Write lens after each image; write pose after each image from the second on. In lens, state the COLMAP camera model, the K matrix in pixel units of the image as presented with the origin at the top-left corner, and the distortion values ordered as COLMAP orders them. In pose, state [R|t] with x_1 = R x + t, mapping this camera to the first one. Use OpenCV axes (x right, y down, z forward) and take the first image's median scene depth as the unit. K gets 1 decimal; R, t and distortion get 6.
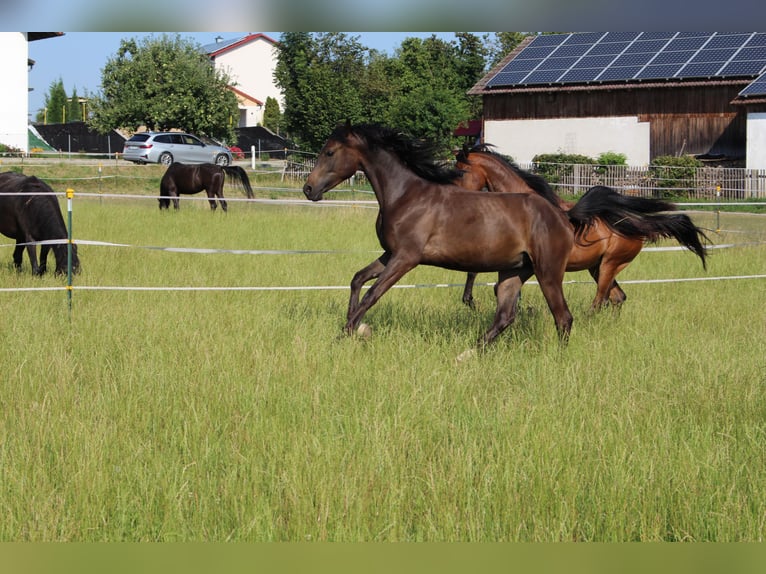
lens RADIAL K [[1822.2, 0, 375.4], [0, 1822.2, 286.1], [0, 0, 1]] dist [0.023829, 0.169907]
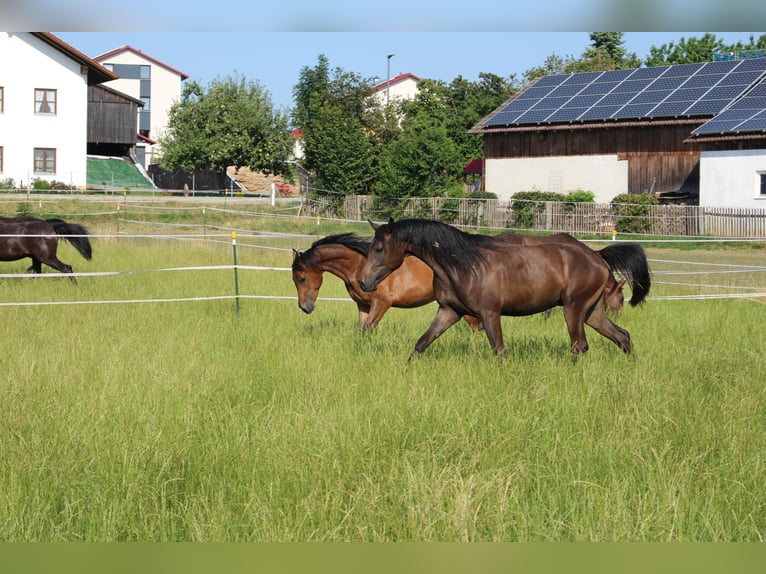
lens RADIAL K [[1822.2, 0, 375.4], [0, 1822.2, 286.1], [0, 0, 1]] dist [0.023829, 0.169907]
pose [[0.990640, 0.008131, -0.136259, 0.144636], [-0.010902, 0.999748, -0.019606, 0.001707], [0.136065, 0.020908, 0.990479, -0.024730]]
